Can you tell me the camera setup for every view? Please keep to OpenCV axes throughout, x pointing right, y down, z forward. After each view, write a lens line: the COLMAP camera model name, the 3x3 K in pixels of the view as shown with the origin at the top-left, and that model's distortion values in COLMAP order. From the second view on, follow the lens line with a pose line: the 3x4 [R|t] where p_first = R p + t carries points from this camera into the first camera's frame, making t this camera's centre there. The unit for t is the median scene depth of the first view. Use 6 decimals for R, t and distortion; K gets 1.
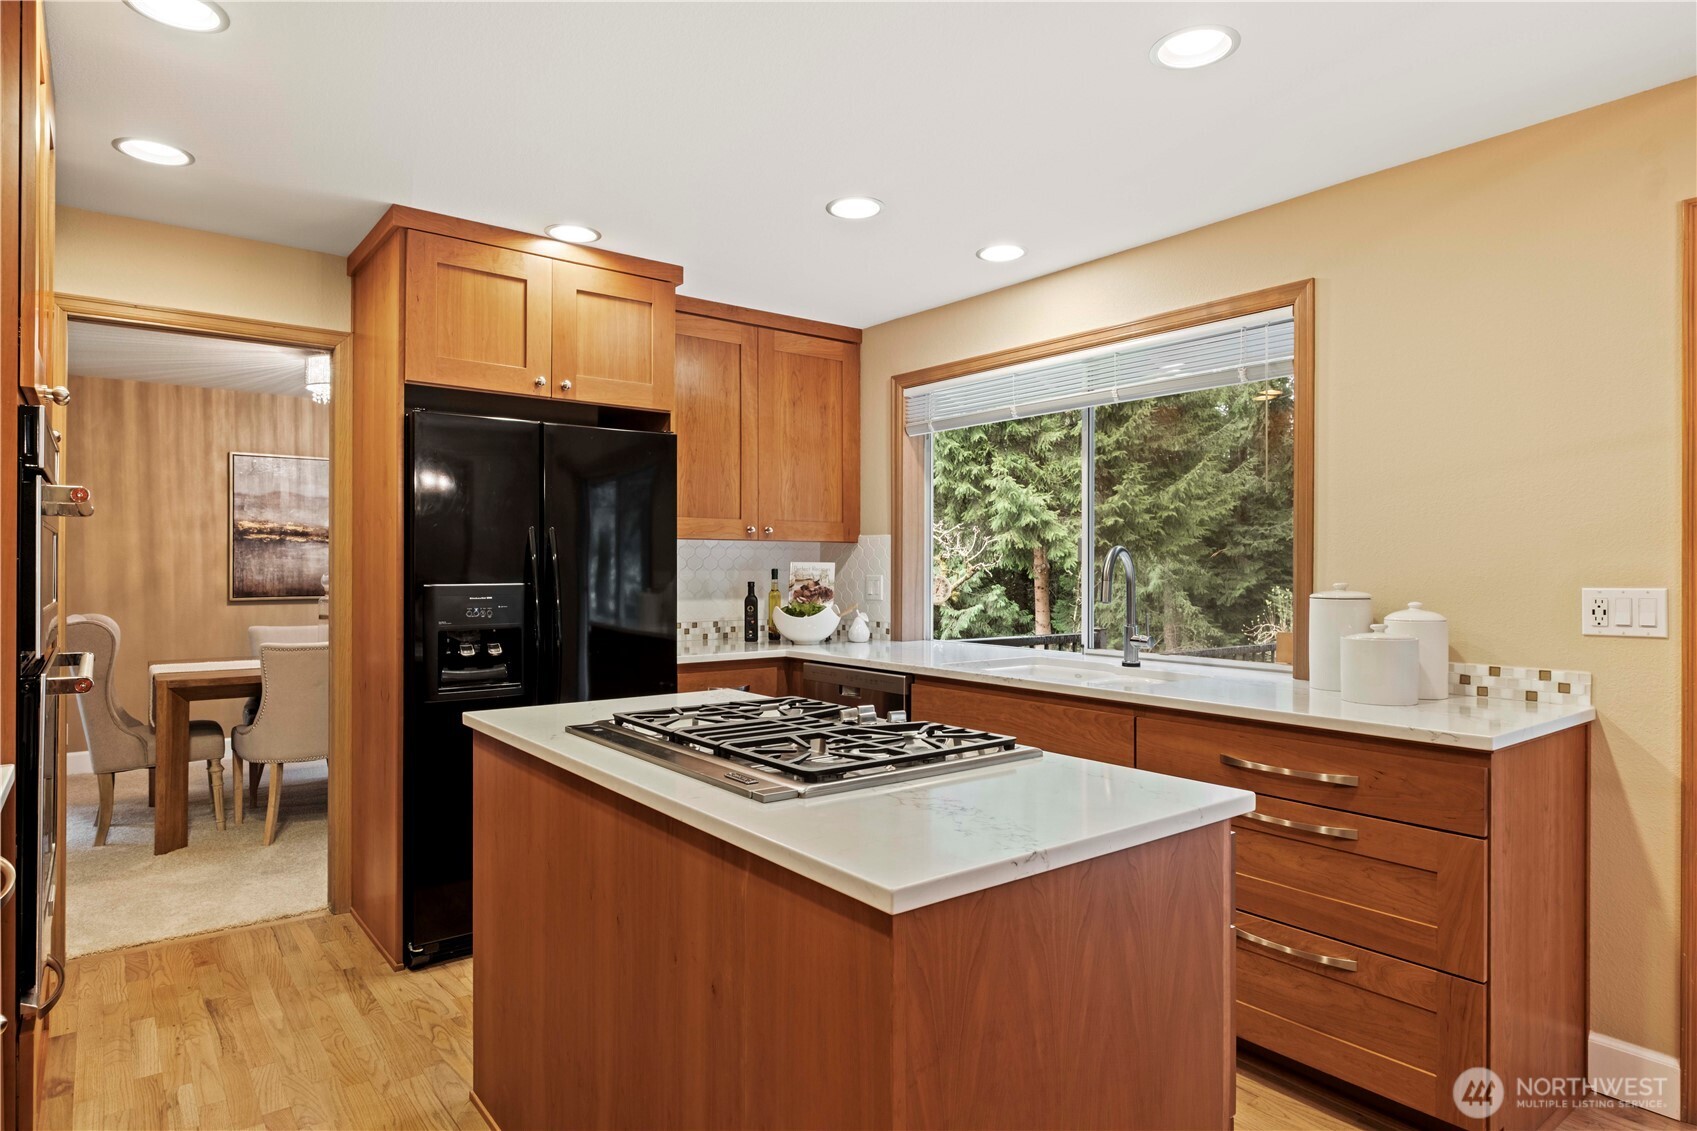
lens RADIAL K [[966.5, 0, 840.8], [0, 966.5, 563.4], [0, 0, 1]] dist [-0.006088, 0.001977]
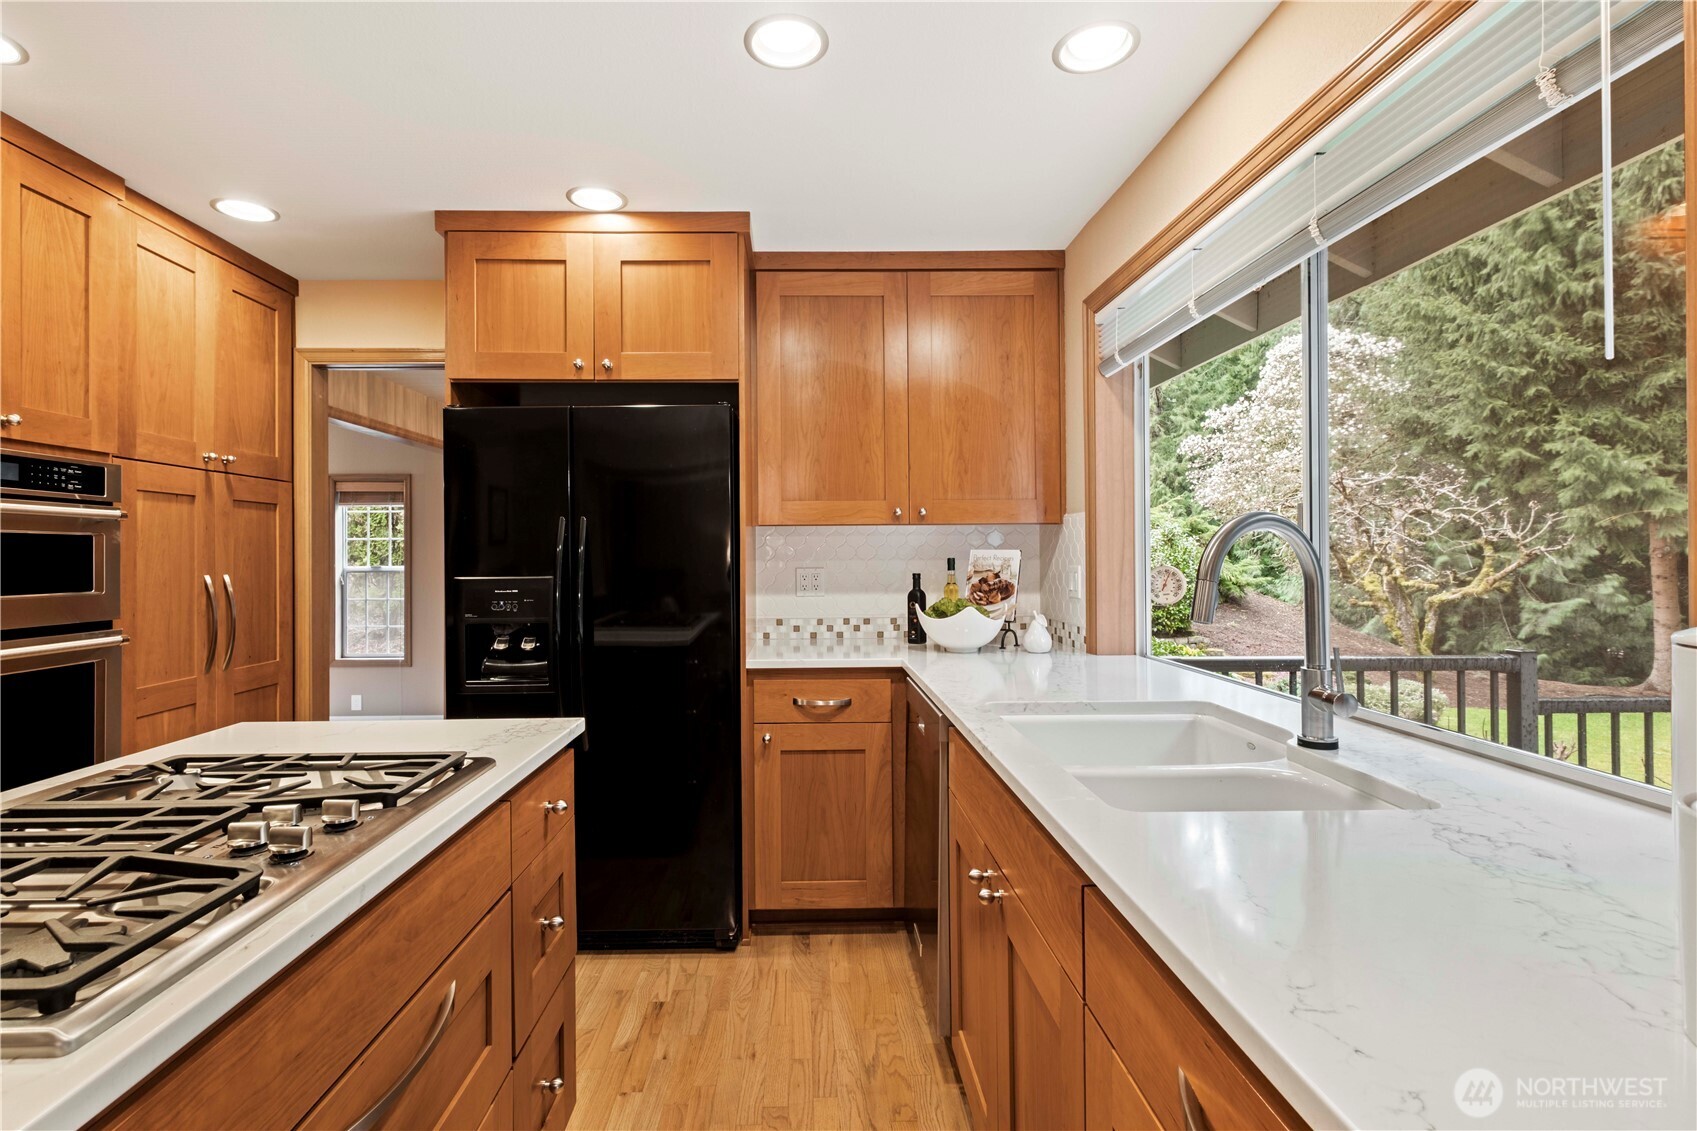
lens RADIAL K [[803.6, 0, 813.7], [0, 803.6, 552.2], [0, 0, 1]] dist [0.002364, -0.000688]
pose [[0.799139, -0.010504, -0.601054, 0.271725], [0.010562, 0.999938, -0.003432, 0.001841], [0.601053, -0.003605, 0.799201, 0.394272]]
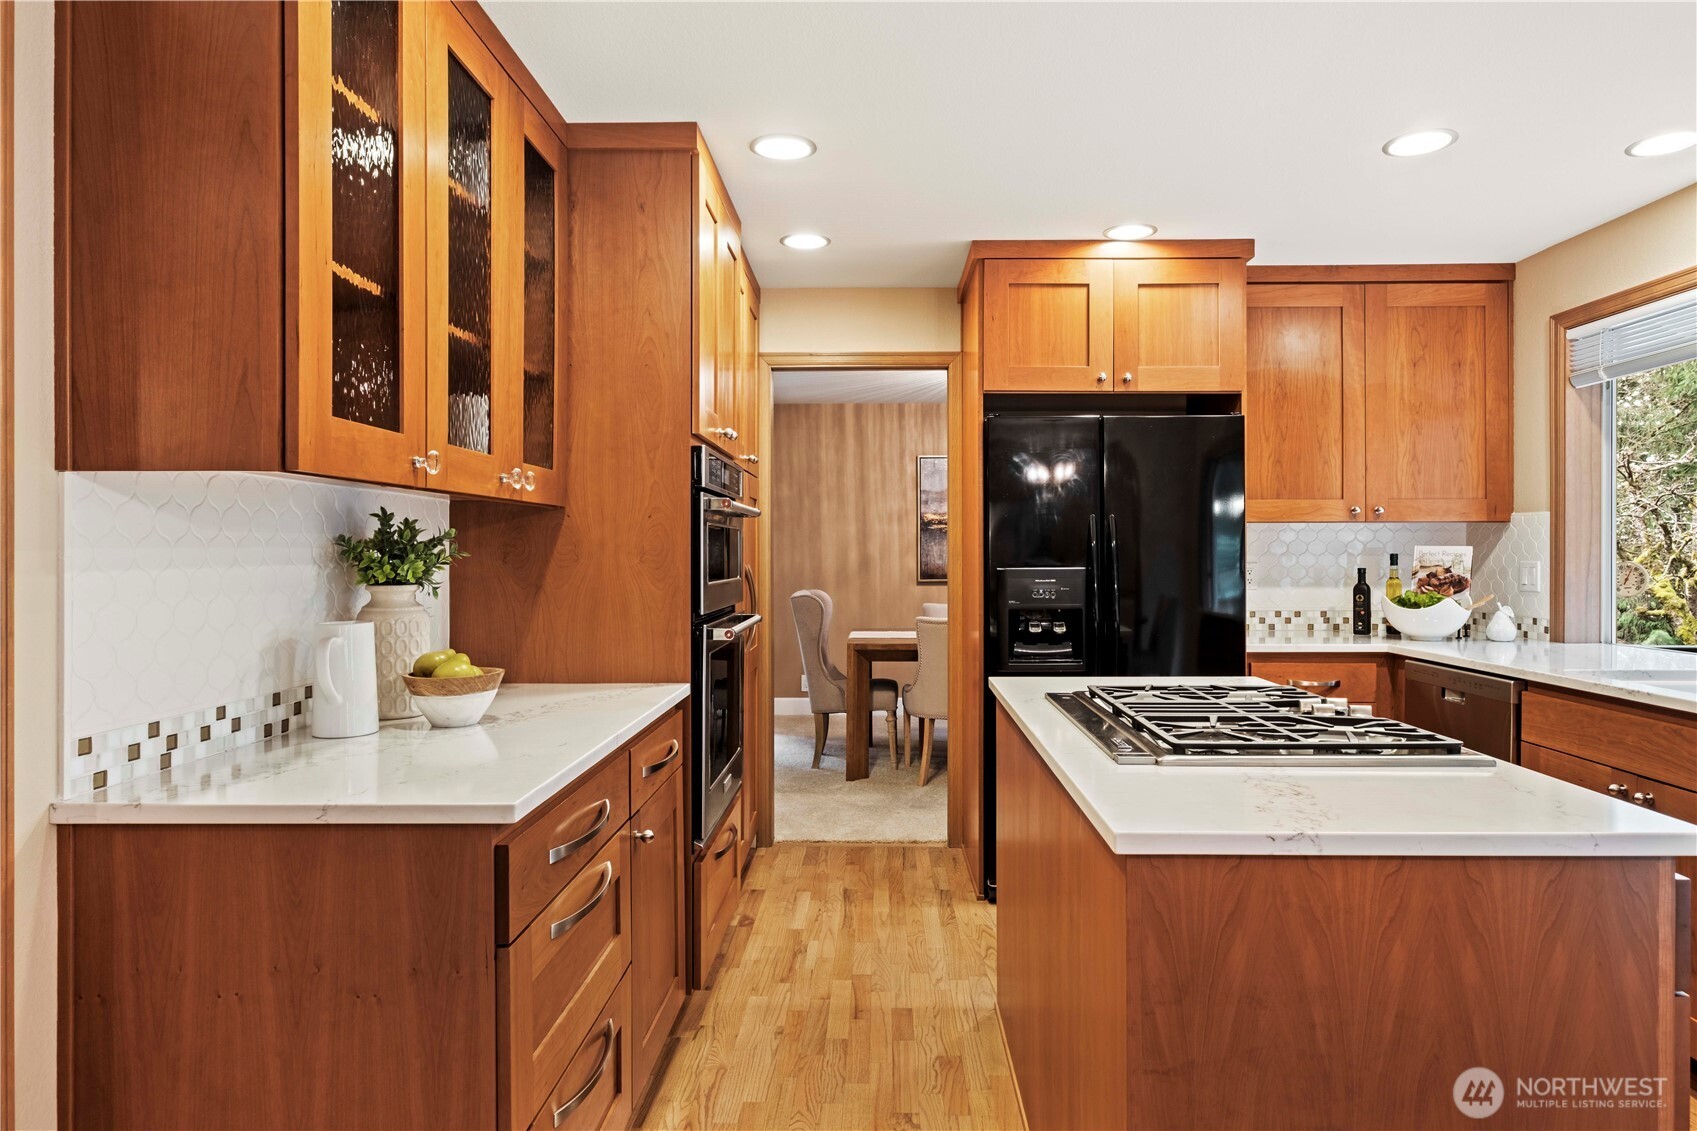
lens RADIAL K [[1021.9, 0, 858.4], [0, 1021.9, 556.0], [0, 0, 1]] dist [-0.006080, 0.000024]
pose [[0.778868, -0.000457, -0.627188, 0.143467], [0.005017, 0.999972, 0.005501, 0.000263], [0.627168, -0.007431, 0.778849, -0.033760]]
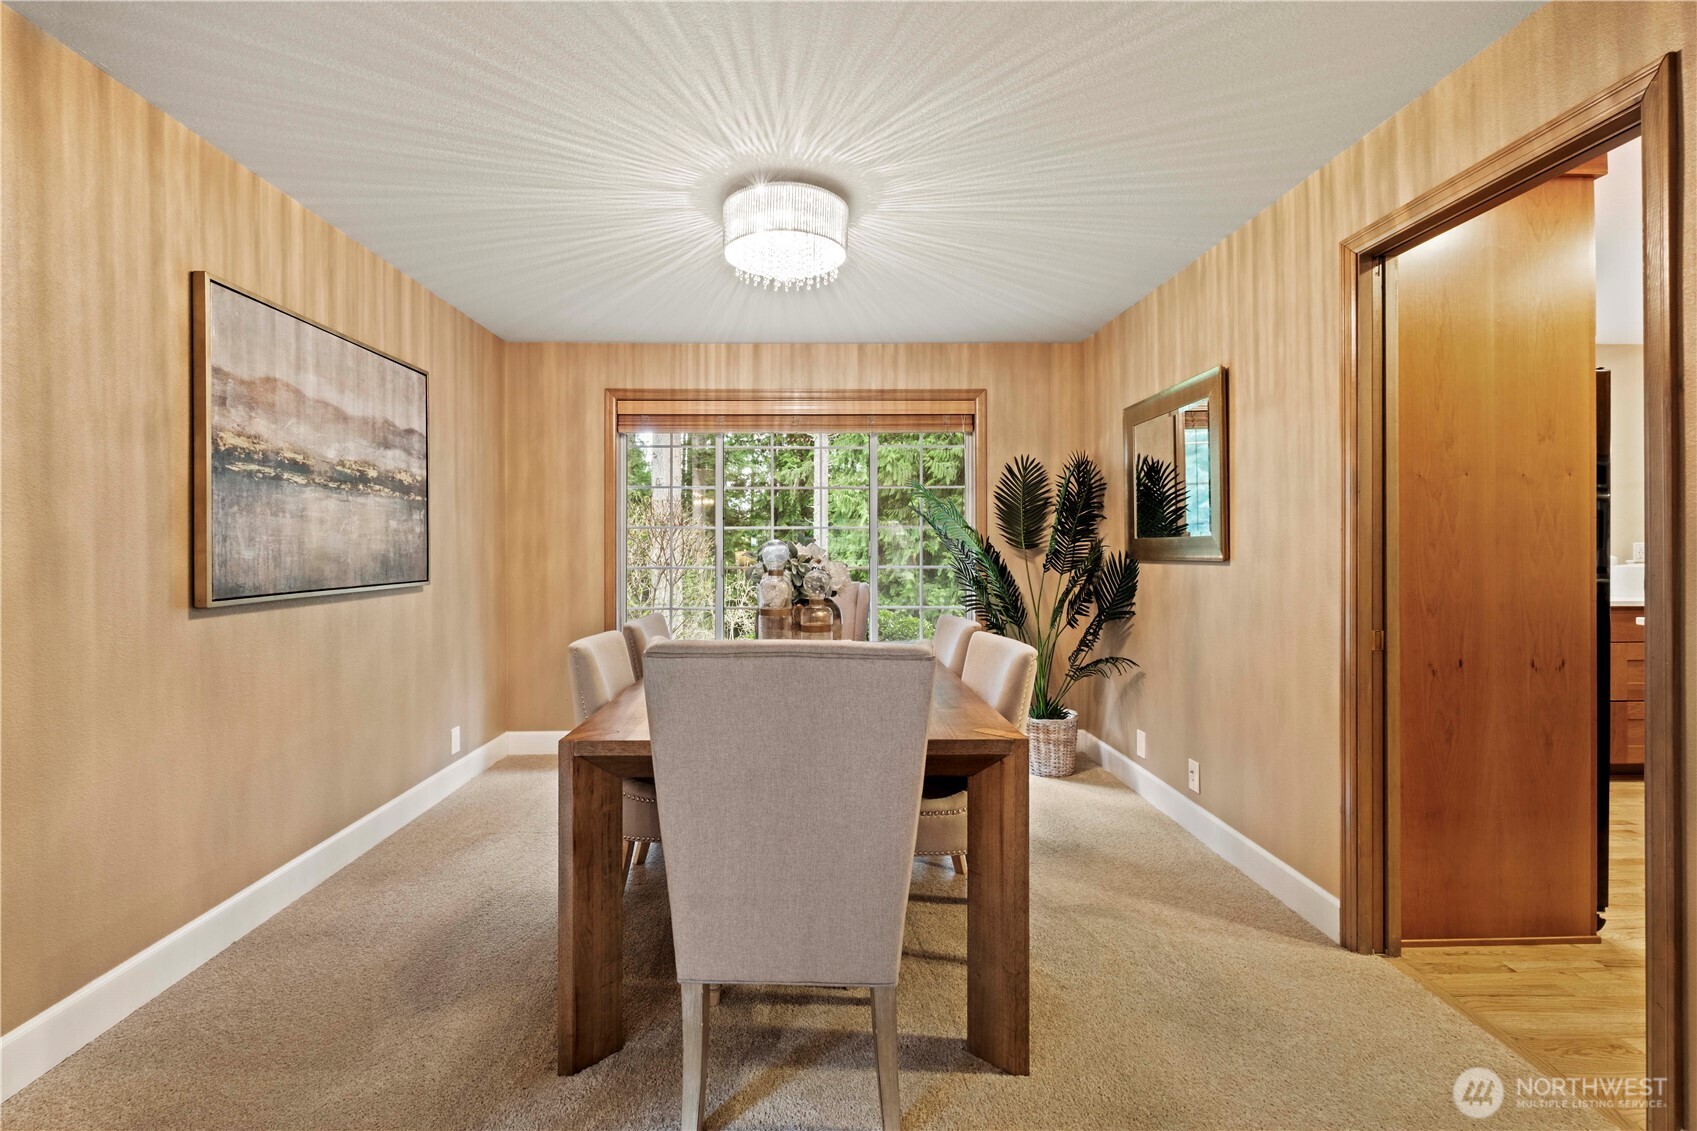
lens RADIAL K [[754.6, 0, 841.8], [0, 754.6, 543.7], [0, 0, 1]] dist [-0.000219, -0.000440]
pose [[0.596113, -0.001314, 0.802899, -1.104543], [-0.001002, 0.999997, 0.002380, 0.012023], [-0.802900, -0.002224, 0.596110, 0.837095]]
